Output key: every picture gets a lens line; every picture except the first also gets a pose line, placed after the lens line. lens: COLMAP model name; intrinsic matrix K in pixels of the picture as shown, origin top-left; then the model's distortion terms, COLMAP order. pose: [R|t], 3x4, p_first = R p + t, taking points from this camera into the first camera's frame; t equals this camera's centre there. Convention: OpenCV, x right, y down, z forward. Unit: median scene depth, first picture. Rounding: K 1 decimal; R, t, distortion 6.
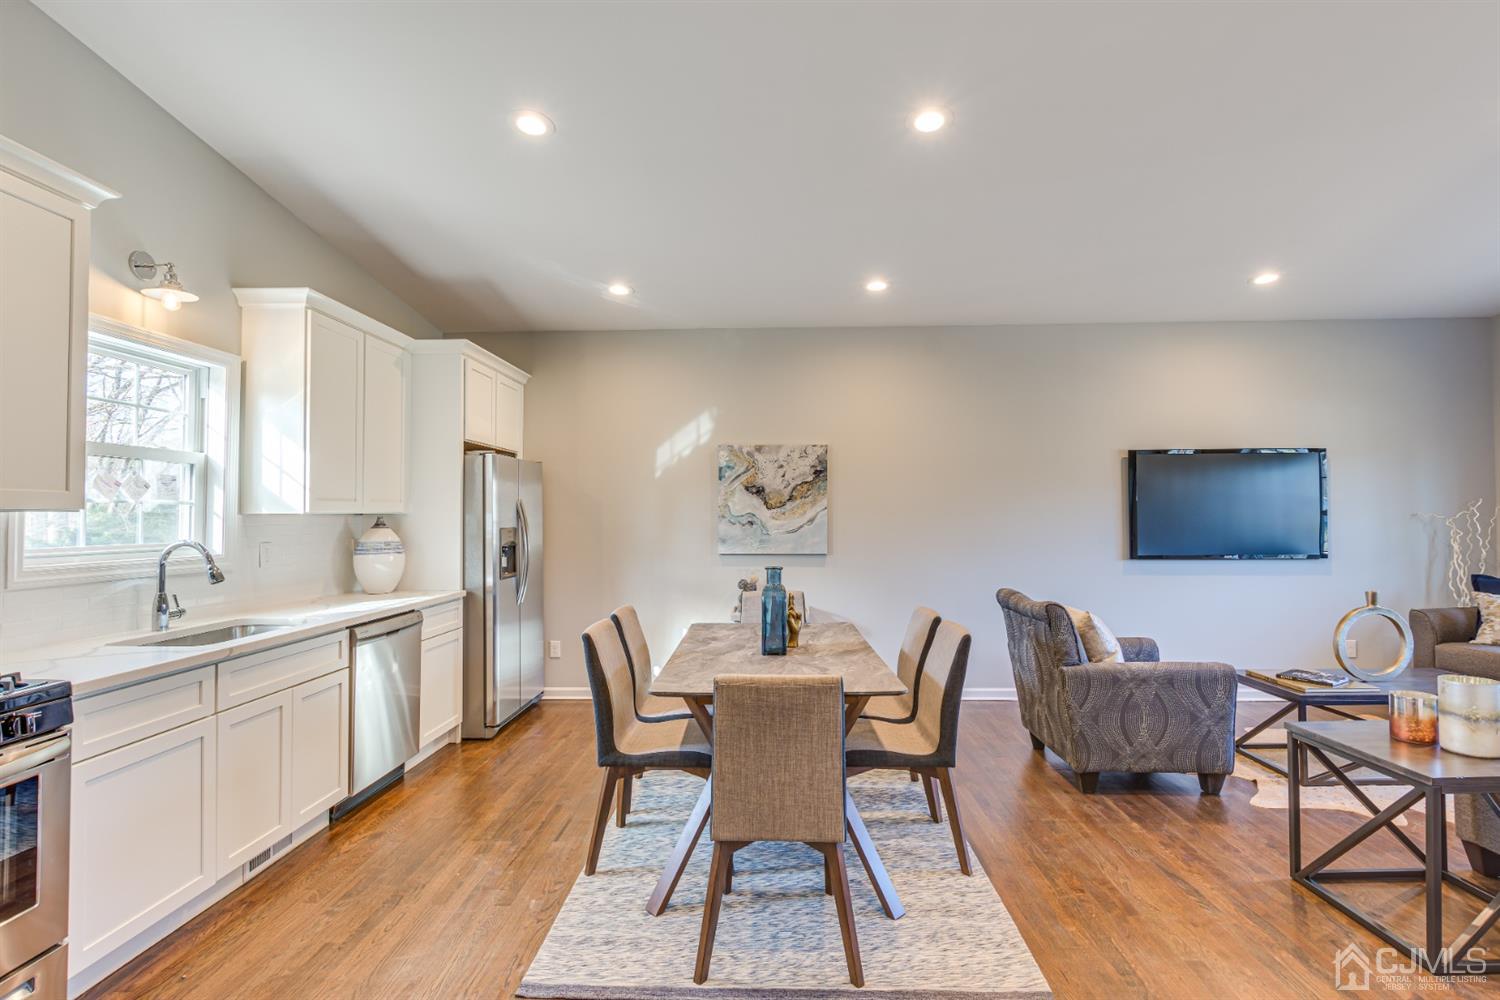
lens RADIAL K [[720.7, 0, 756.4], [0, 720.7, 503.1], [0, 0, 1]] dist [-0.000659, -0.000342]
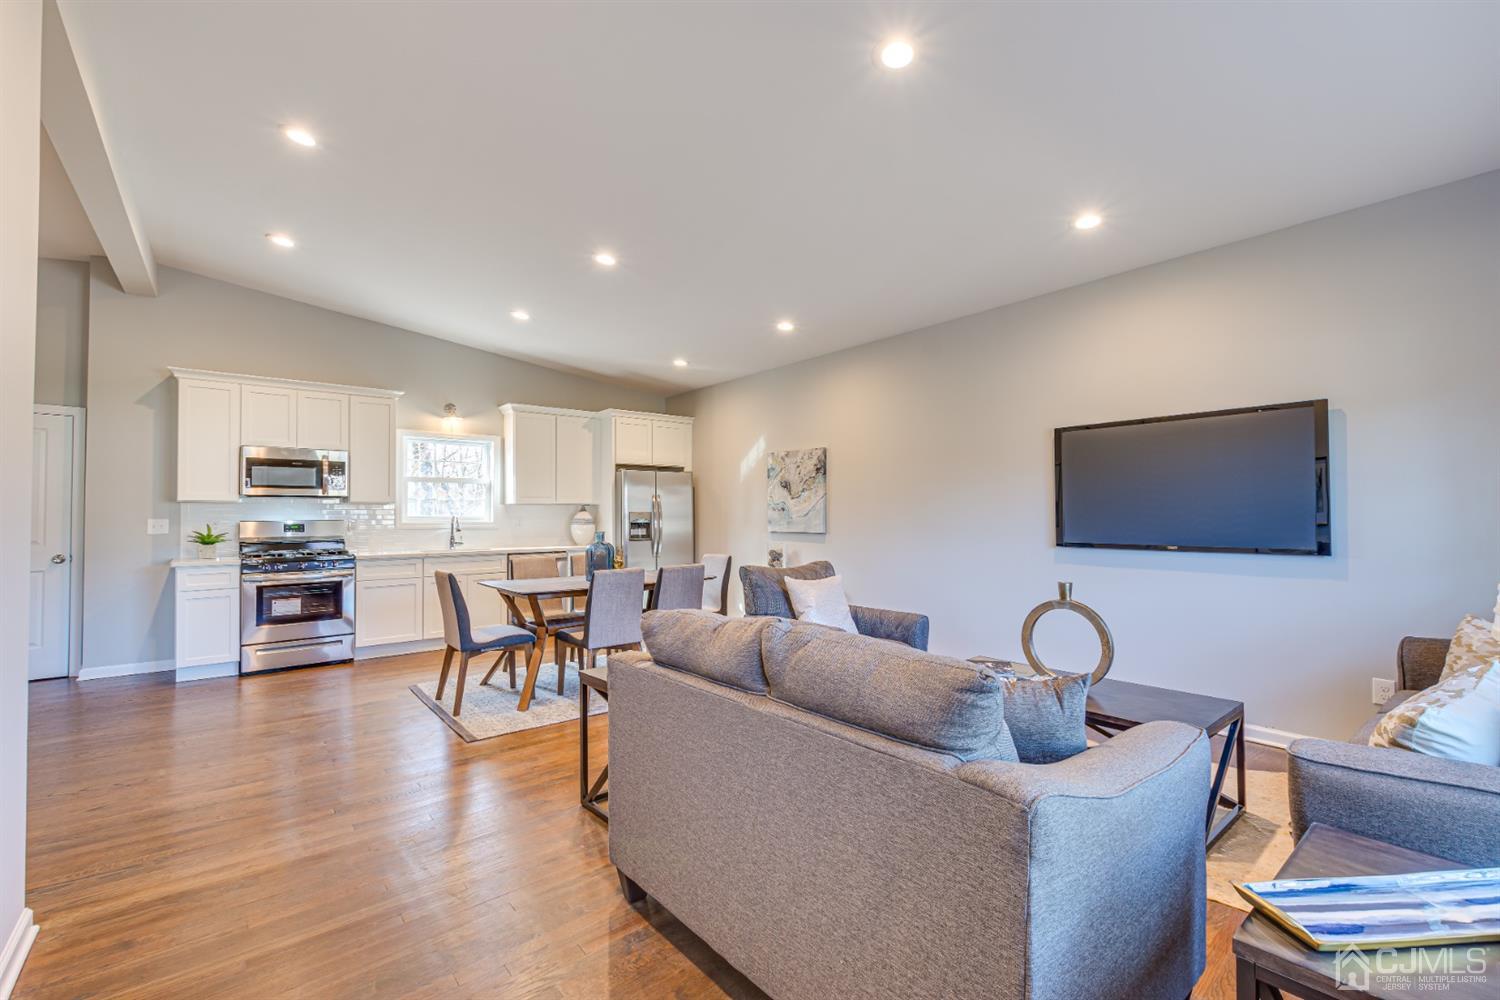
lens RADIAL K [[646.3, 0, 753.7], [0, 646.3, 502.4], [0, 0, 1]] dist [0.002073, -0.001202]
pose [[0.657528, -0.012575, -0.753325, 0.900158], [0.015565, 0.999874, -0.003105, 0.018229], [0.753269, -0.009684, 0.657641, 0.161989]]
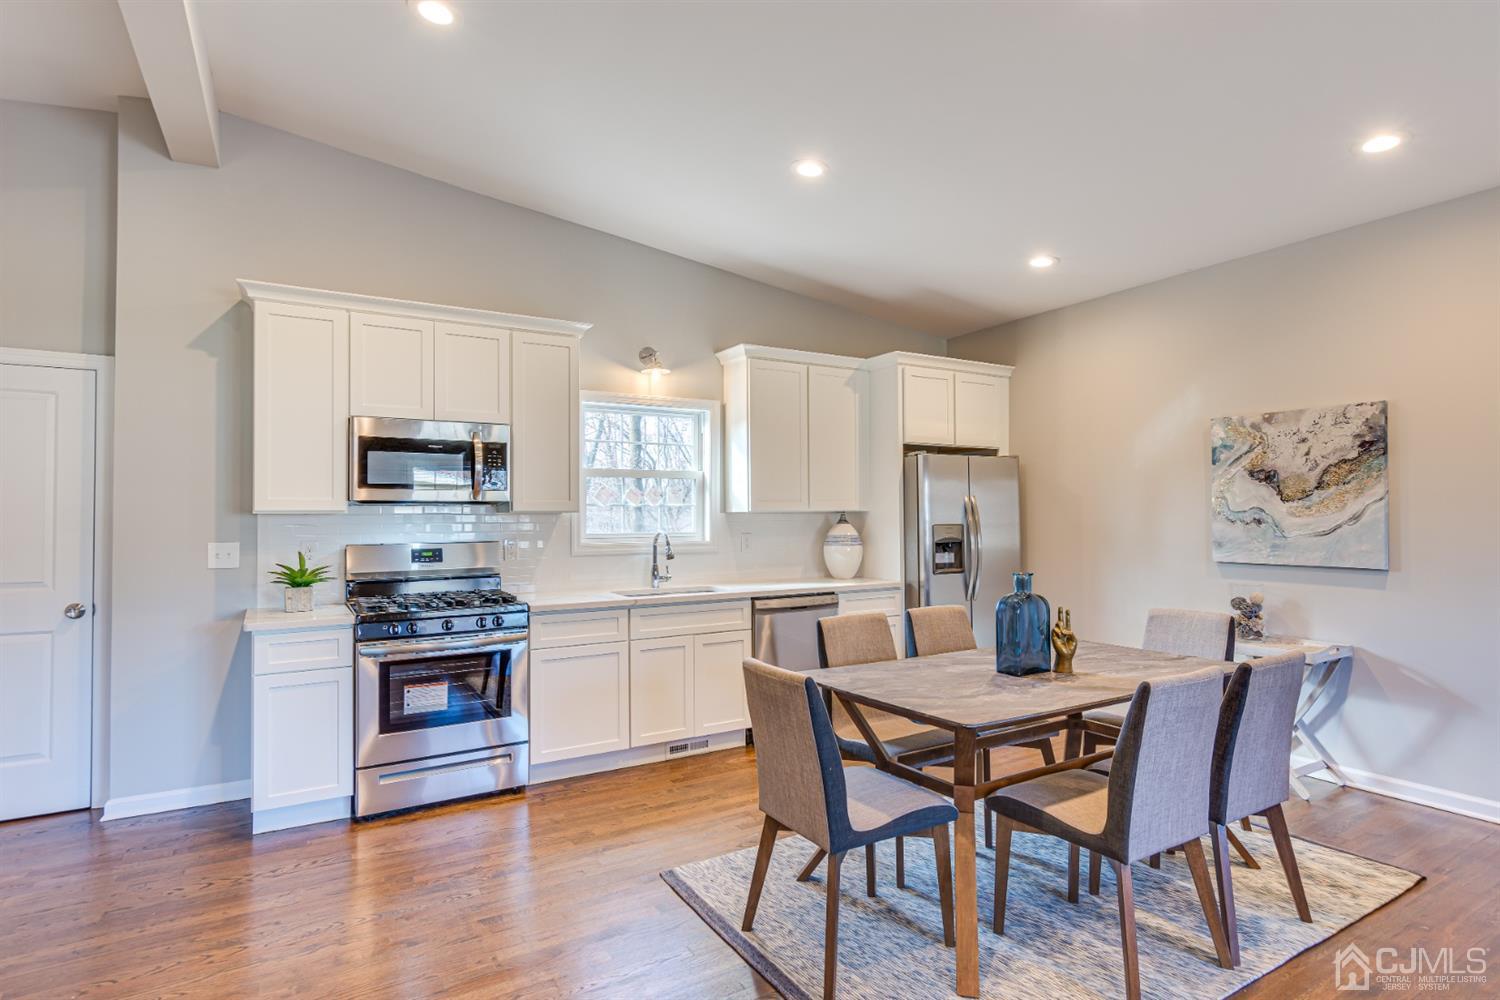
lens RADIAL K [[778.6, 0, 749.2], [0, 778.6, 501.8], [0, 0, 1]] dist [-0.002338, 0.003116]
pose [[0.537306, -0.015508, -0.843245, 0.390903], [0.019686, 0.999789, -0.005844, 0.002724], [0.843158, -0.013460, 0.537498, 0.148620]]
